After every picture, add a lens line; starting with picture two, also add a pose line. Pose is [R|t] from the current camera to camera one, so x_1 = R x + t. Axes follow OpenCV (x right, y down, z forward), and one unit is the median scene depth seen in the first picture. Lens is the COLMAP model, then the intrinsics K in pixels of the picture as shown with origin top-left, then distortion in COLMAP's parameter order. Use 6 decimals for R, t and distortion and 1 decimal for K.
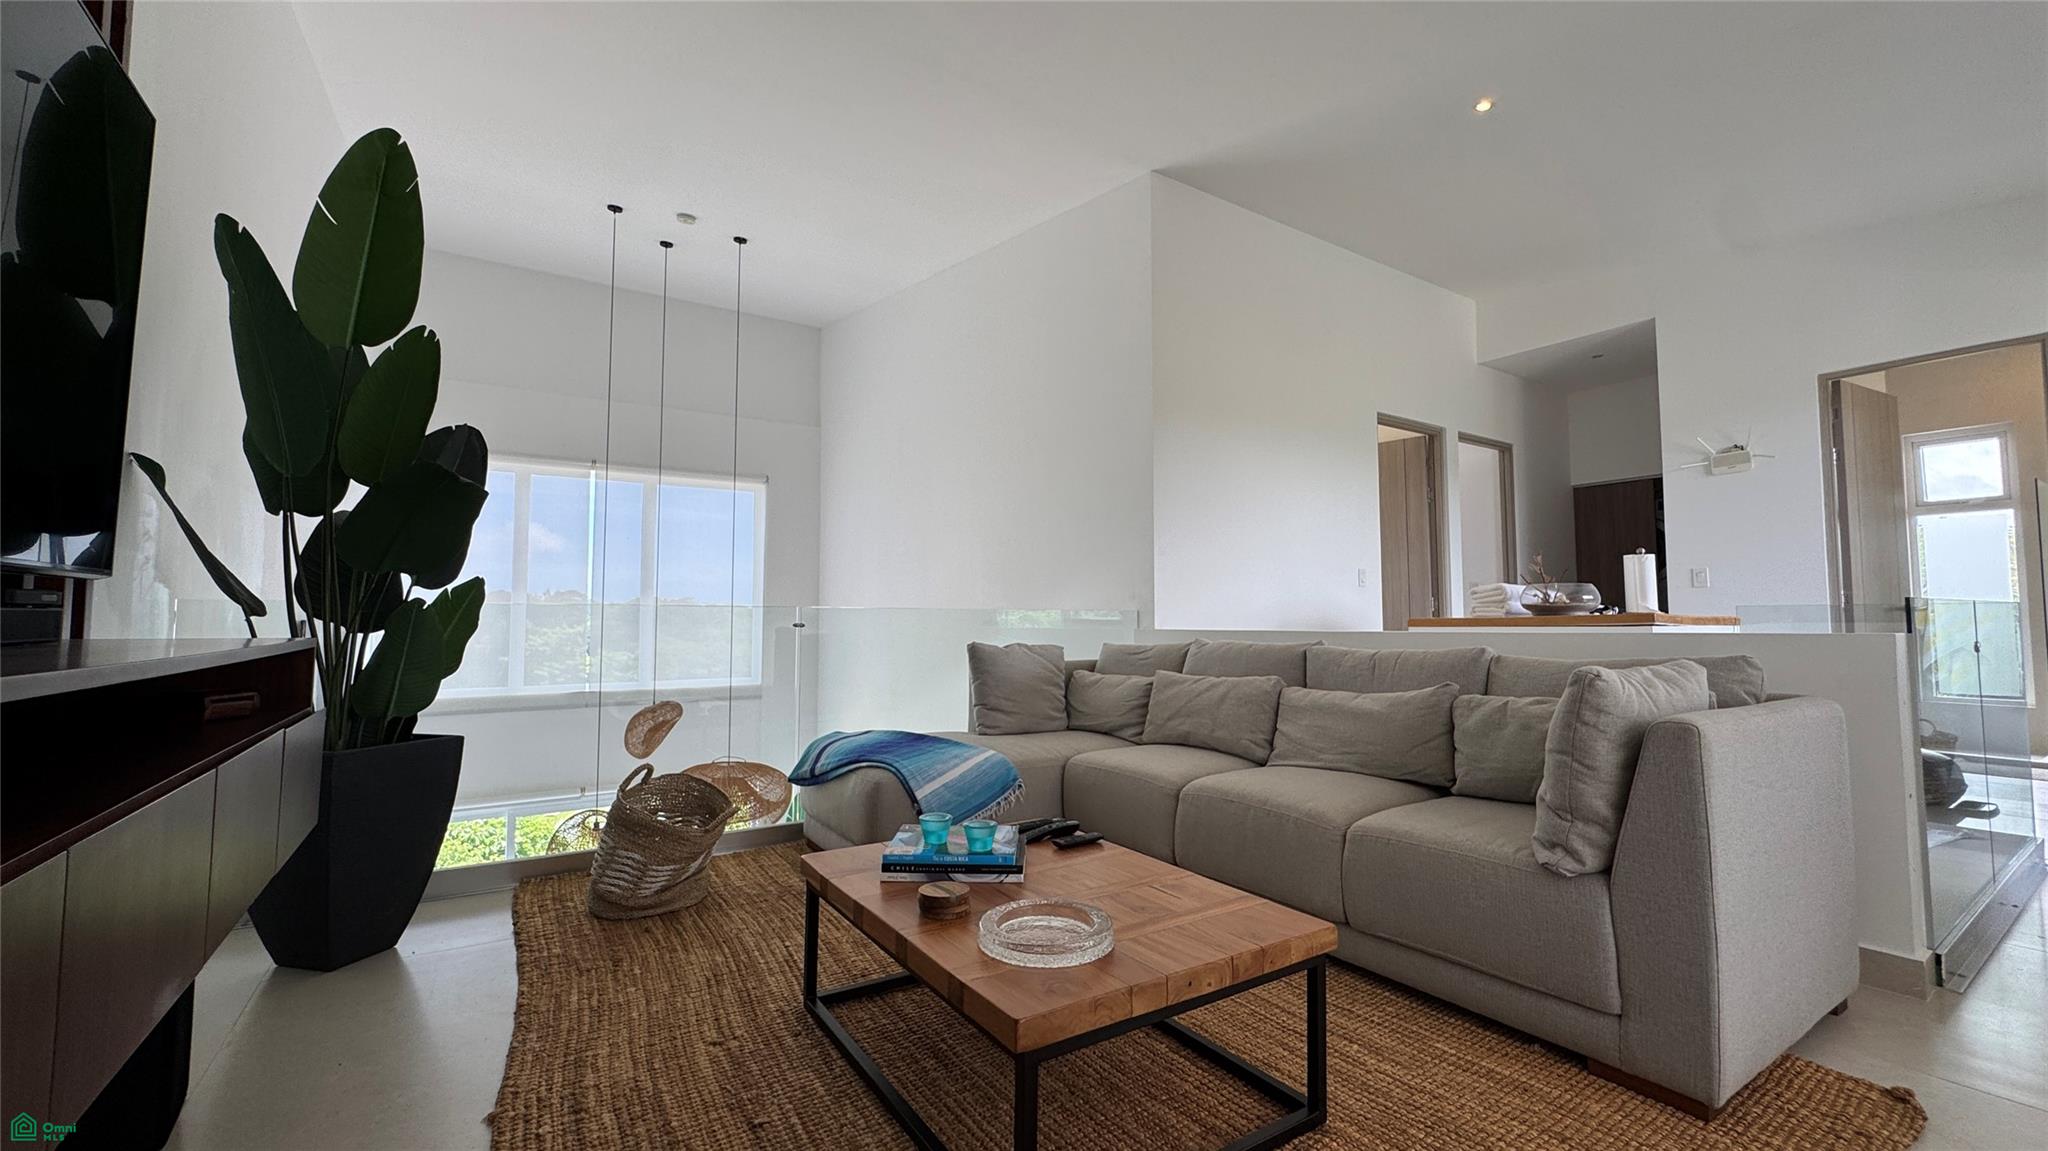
lens RADIAL K [[826.4, 0, 1025.8], [0, 826.4, 571.4], [0, 0, 1]] dist [-0.000589, 0.000015]
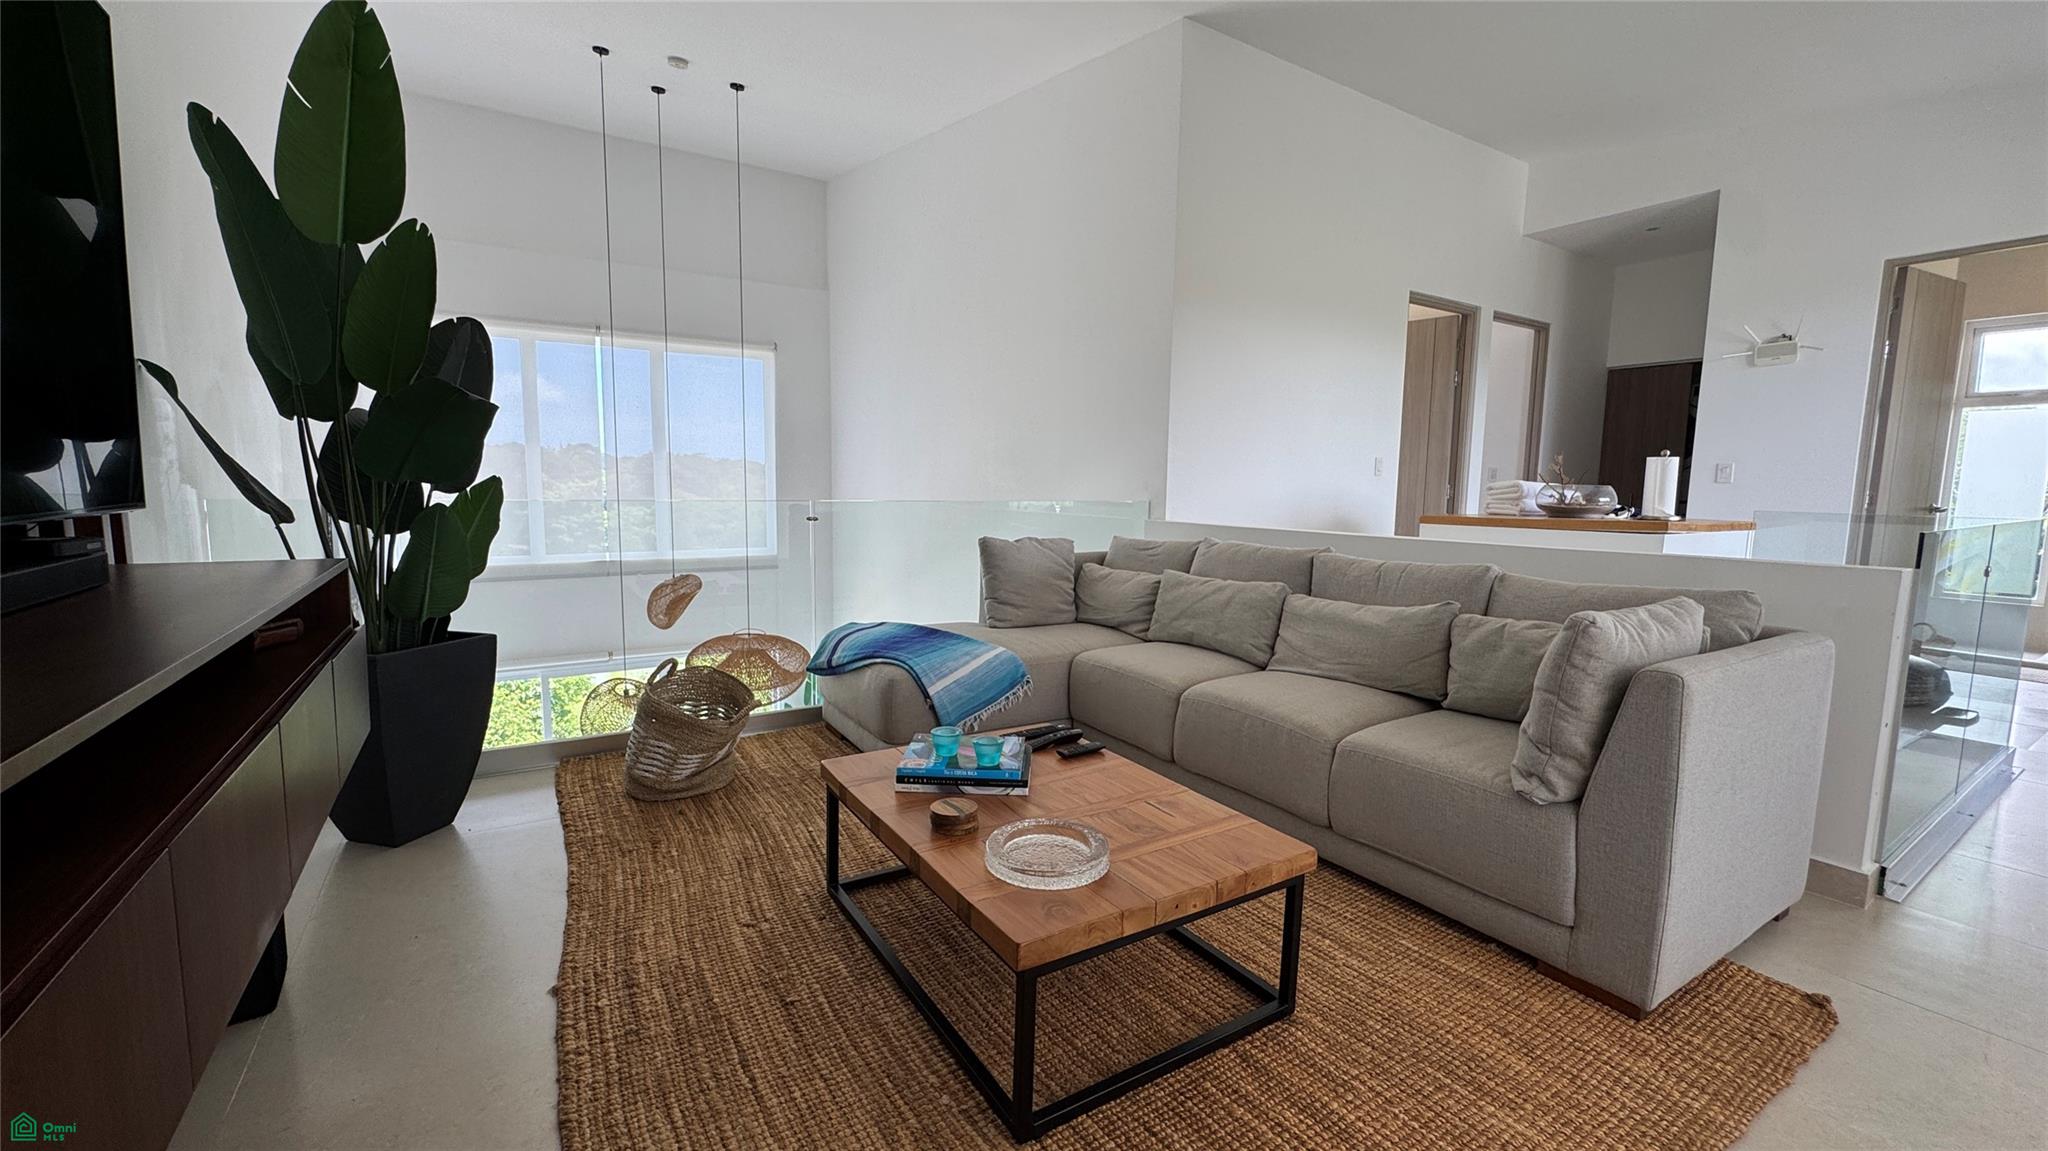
lens RADIAL K [[826.4, 0, 1025.7], [0, 826.4, 573.4], [0, 0, 1]] dist [-0.000589, 0.000015]
pose [[0.999744, 0.017666, -0.014163, 0.002989], [-0.014979, 0.985086, 0.171411, -0.067595], [0.016980, -0.171155, 0.985098, -0.005333]]
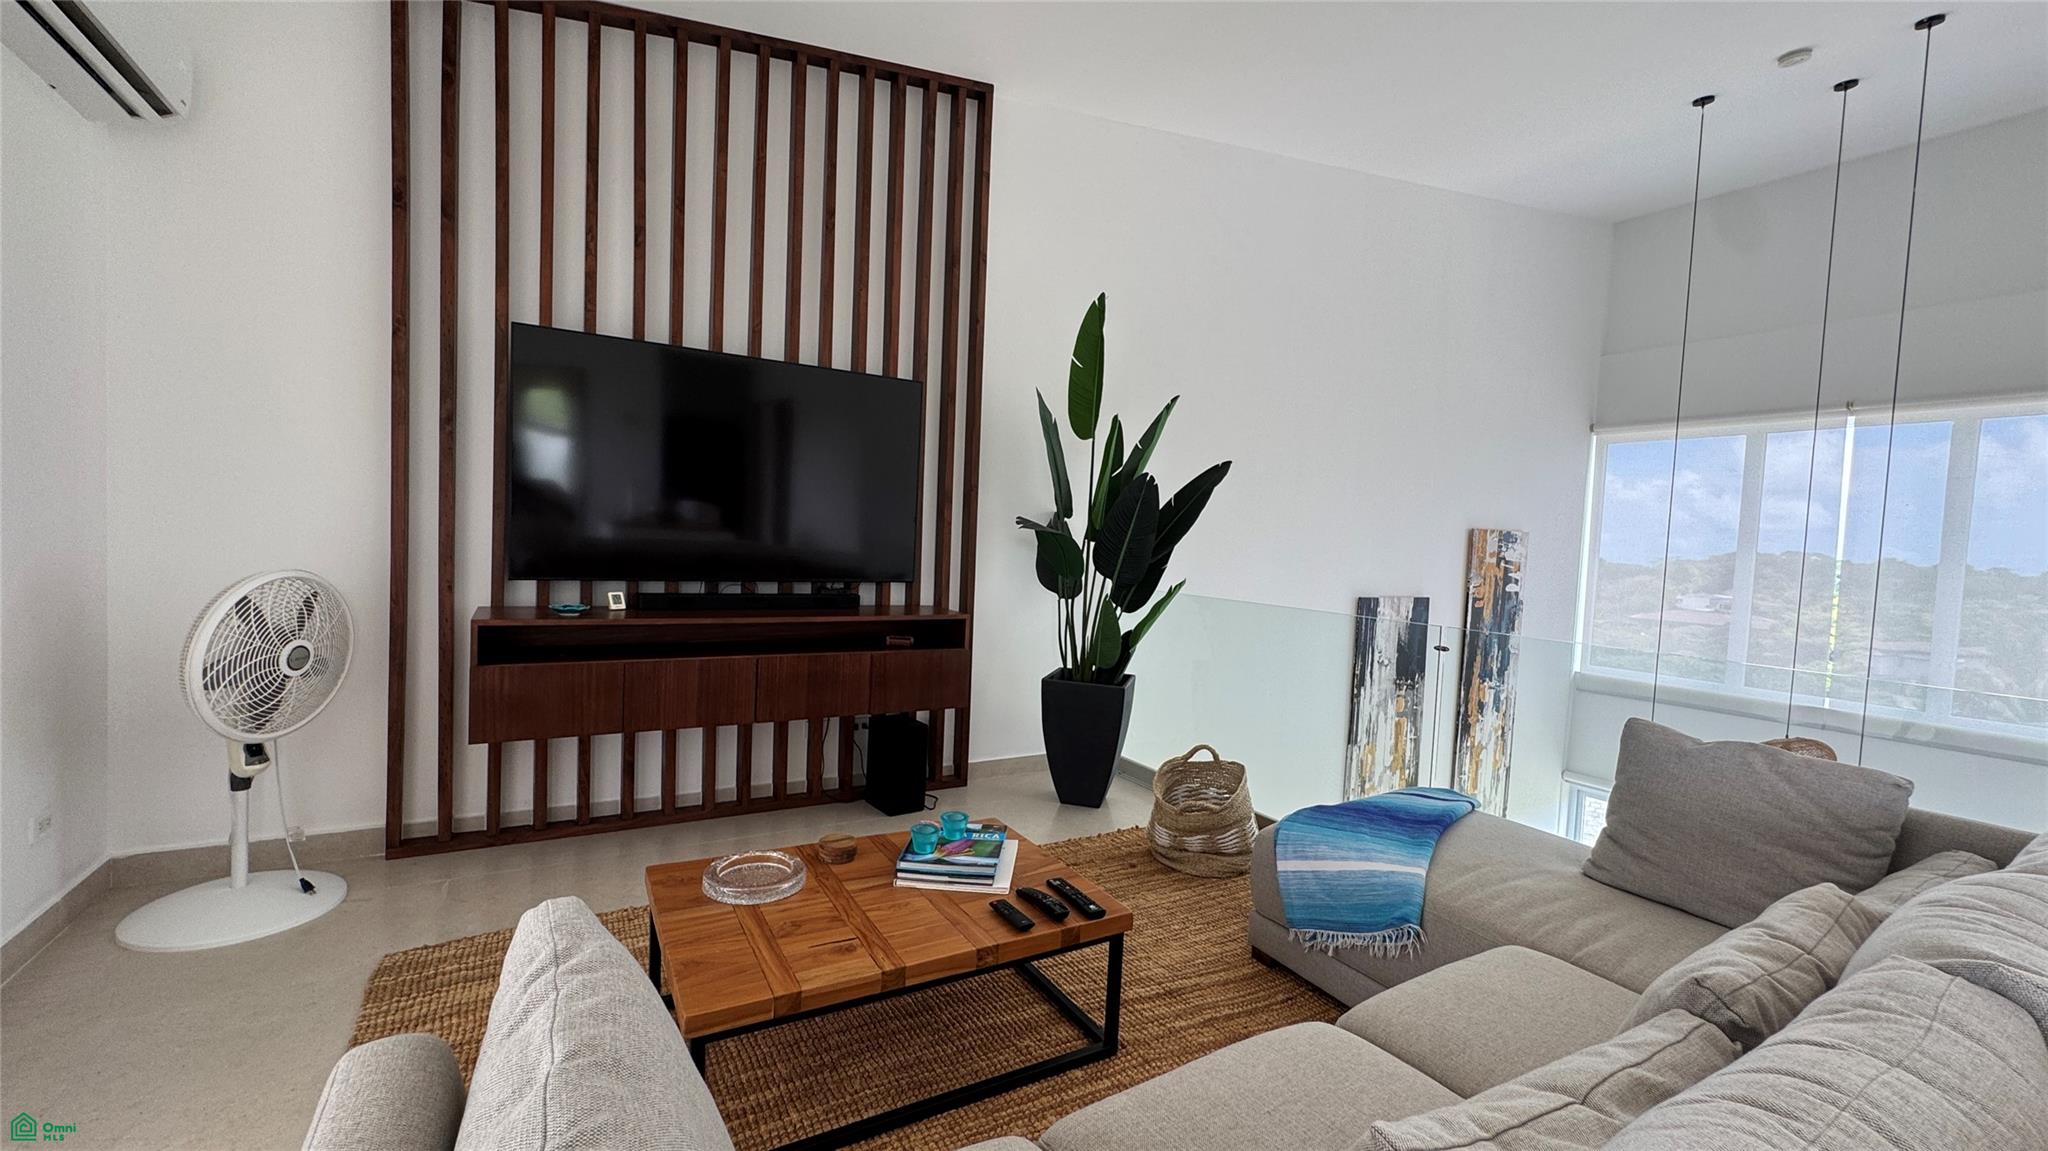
lens RADIAL K [[826.4, 0, 1022.9], [0, 826.4, 571.2], [0, 0, 1]] dist [-0.000589, 0.000015]
pose [[-0.051720, 0.036836, -0.997982, 0.813742], [0.016461, 0.999215, 0.036028, -0.069064], [0.998526, -0.014564, -0.052285, 0.916360]]
